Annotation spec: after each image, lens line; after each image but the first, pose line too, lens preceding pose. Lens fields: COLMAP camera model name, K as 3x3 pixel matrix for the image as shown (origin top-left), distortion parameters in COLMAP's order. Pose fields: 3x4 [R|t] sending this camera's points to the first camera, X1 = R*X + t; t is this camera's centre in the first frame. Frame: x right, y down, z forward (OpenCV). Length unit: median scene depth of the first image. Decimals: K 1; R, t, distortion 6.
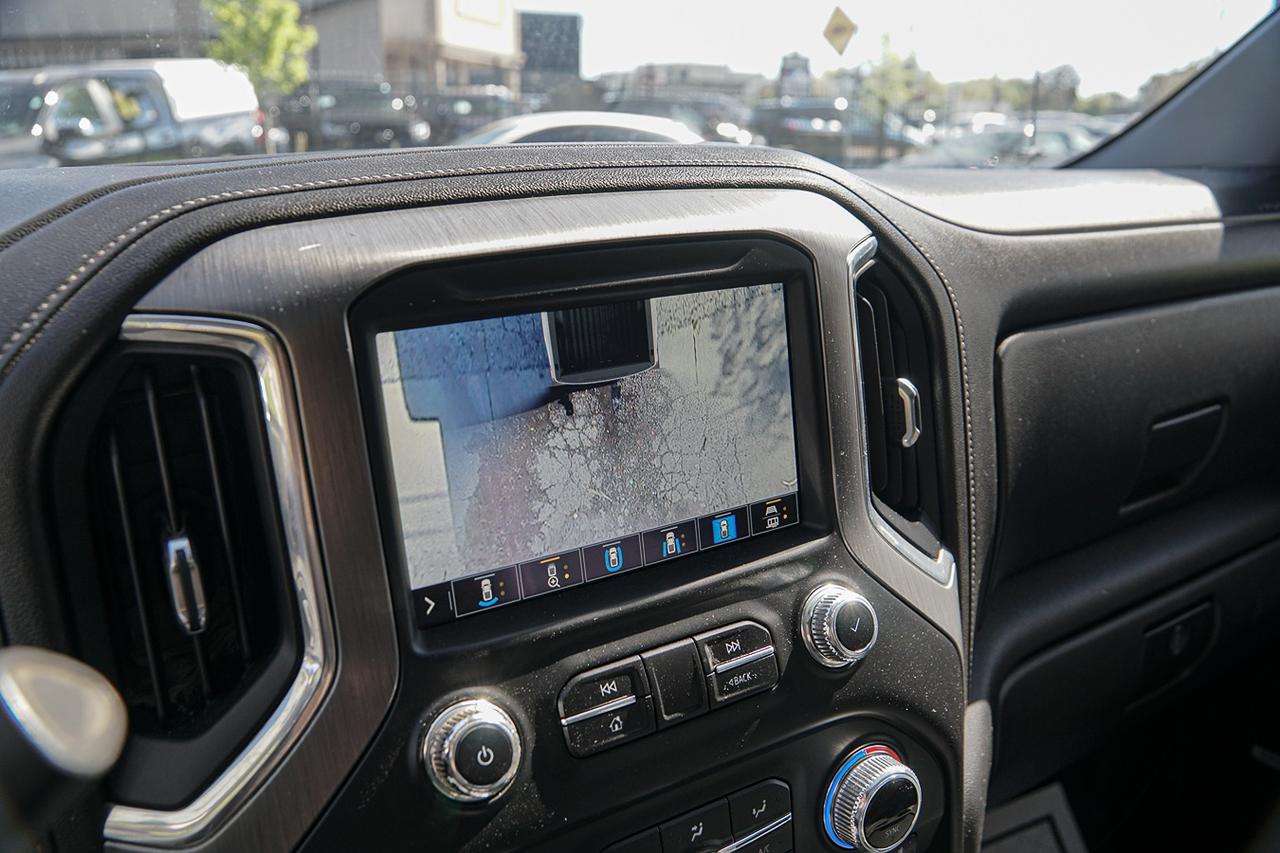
lens RADIAL K [[1013.5, 0, 643.8], [0, 1013.5, 431.4], [0, 0, 1]] dist [-0.131351, 0.097770]
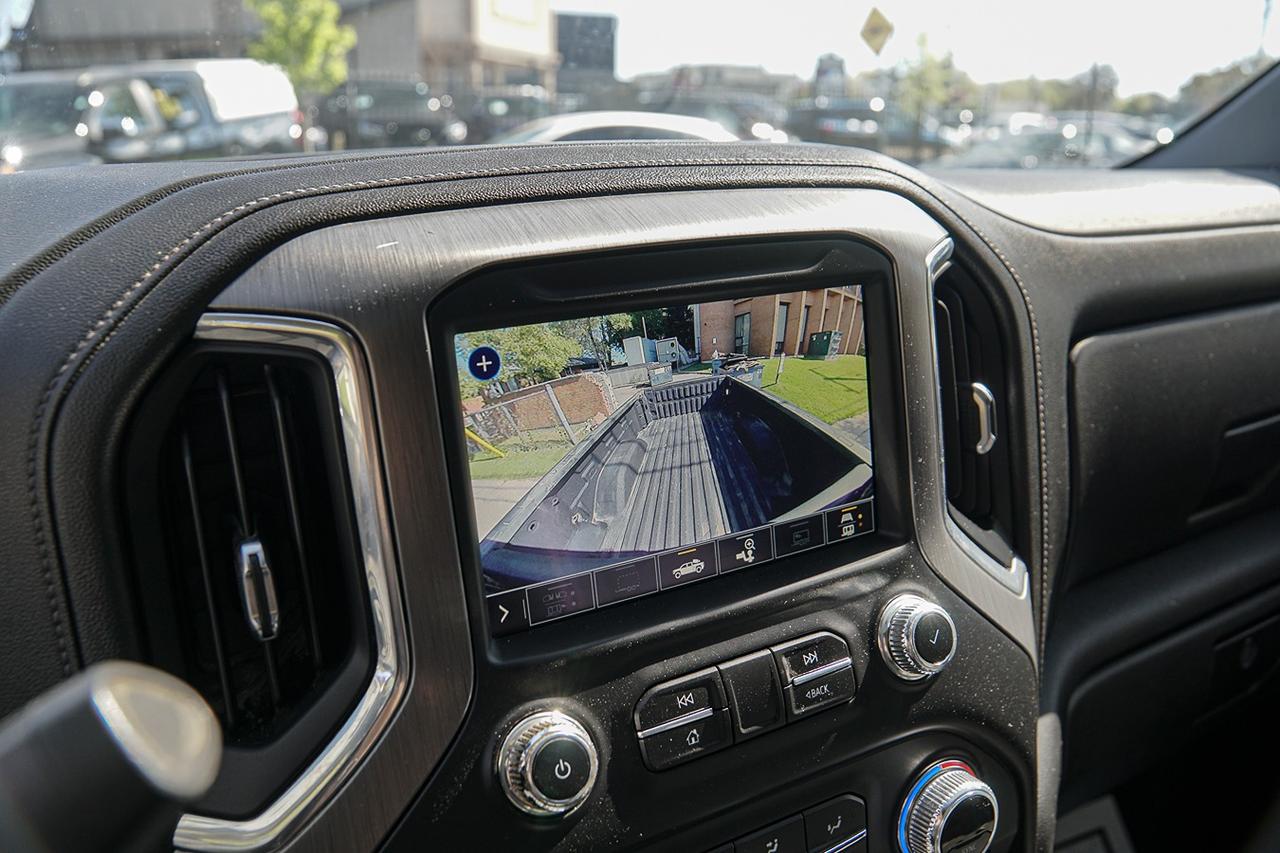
lens RADIAL K [[1013.6, 0, 644.0], [0, 1013.6, 428.1], [0, 0, 1]] dist [-0.129899, 0.096664]
pose [[0.999471, 0.008495, -0.031380, -0.040477], [-0.008605, 0.999957, -0.003386, -0.003535], [0.031350, 0.003654, 0.999502, 0.022762]]
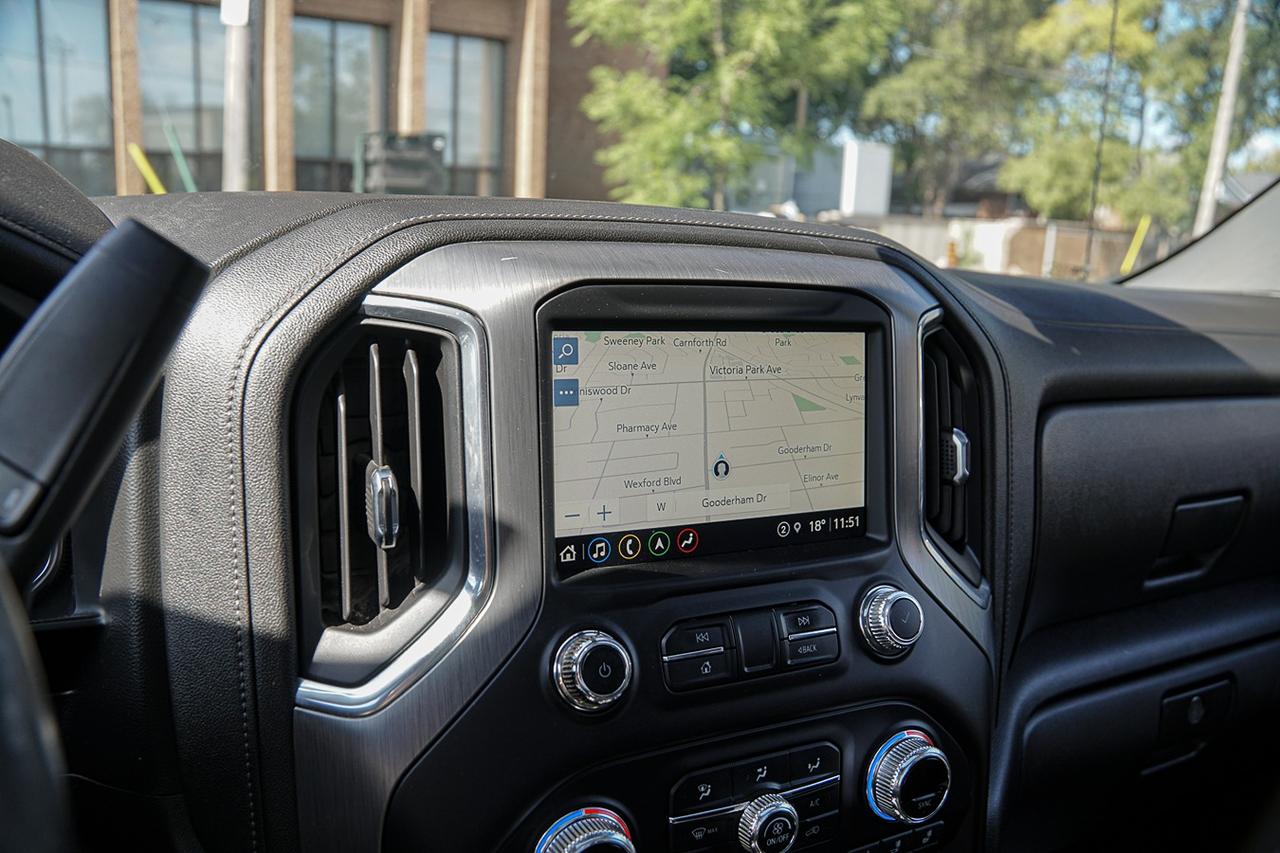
lens RADIAL K [[1013.2, 0, 640.0], [0, 1013.2, 426.5], [0, 0, 1]] dist [-0.131123, 0.099074]
pose [[0.994704, 0.089451, -0.050619, -0.061689], [-0.094240, 0.990327, -0.101842, 0.115706], [0.041019, 0.106073, 0.993512, -0.212667]]
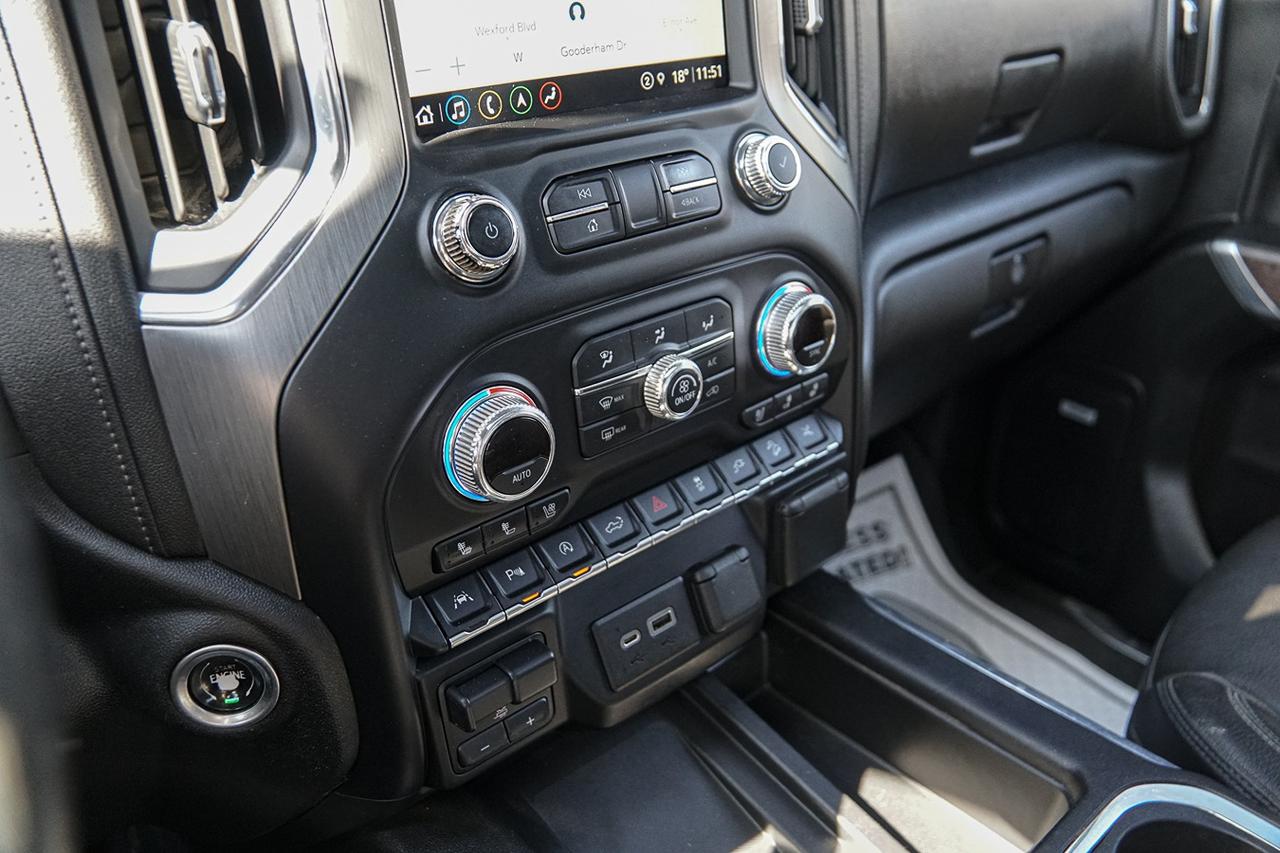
lens RADIAL K [[1013.2, 0, 640.0], [0, 1013.2, 426.5], [0, 0, 1]] dist [-0.131123, 0.099074]
pose [[0.983669, -0.063082, 0.168568, -0.155532], [0.029905, 0.980832, 0.192546, 0.256391], [-0.177483, -0.184360, 0.966701, -0.123818]]
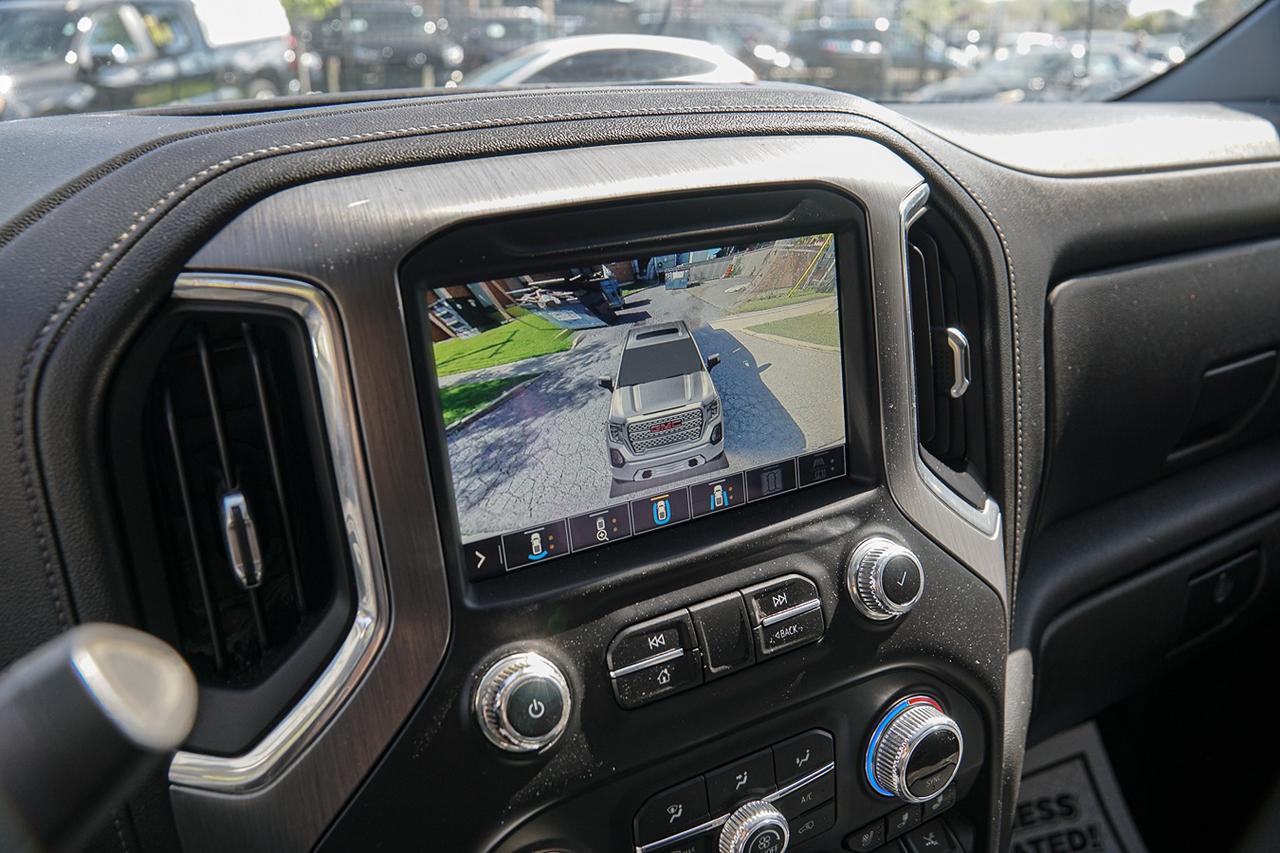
lens RADIAL K [[1013.2, 0, 640.0], [0, 1013.2, 426.5], [0, 0, 1]] dist [-0.131123, 0.099074]
pose [[0.999295, 0.006736, -0.036925, -0.013672], [-0.004237, 0.997721, 0.067338, -0.024110], [0.037295, -0.067134, 0.997047, 0.004169]]
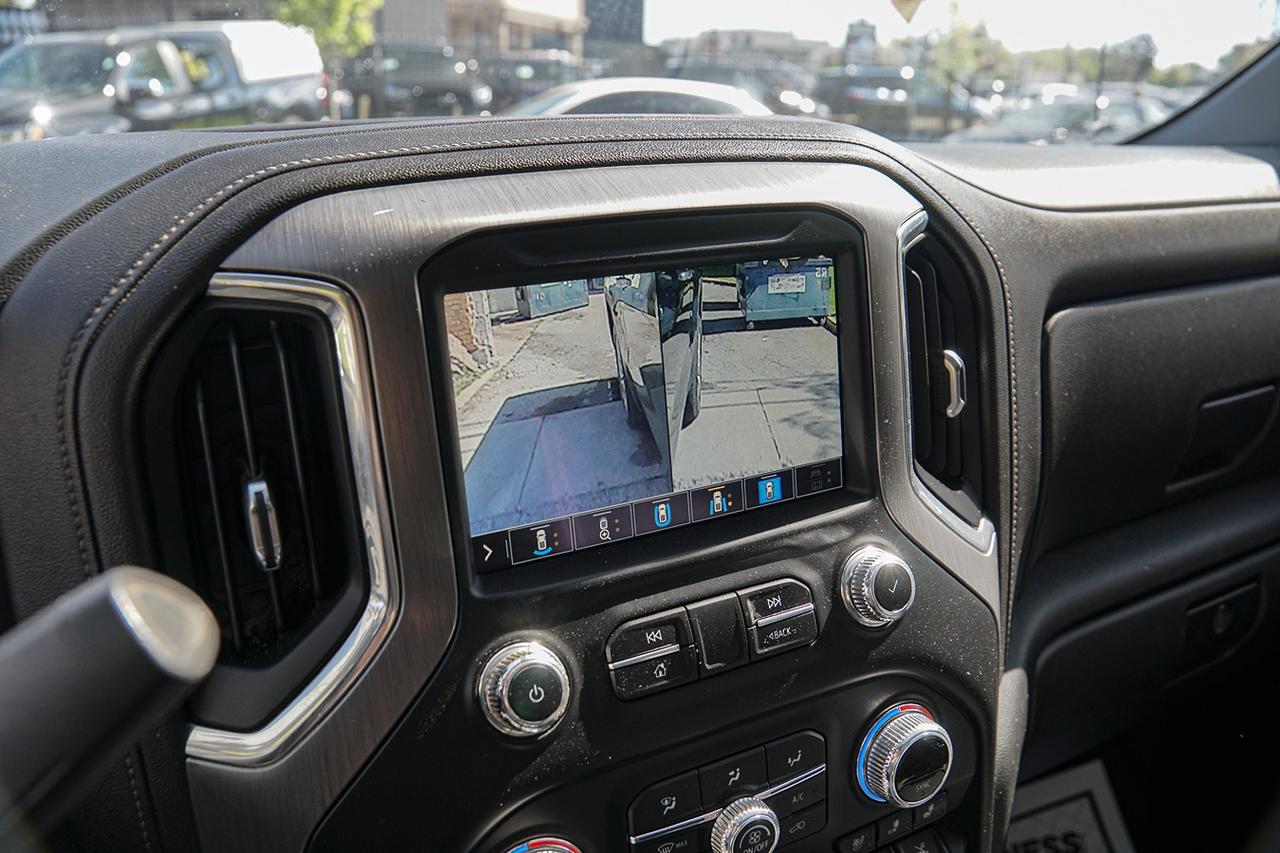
lens RADIAL K [[1013.5, 0, 643.8], [0, 1013.5, 431.4], [0, 0, 1]] dist [-0.131351, 0.097770]
pose [[0.998213, 0.027425, -0.053094, 0.003830], [-0.025744, 0.999153, 0.032099, 0.005870], [0.053929, -0.030675, 0.998073, -0.043334]]
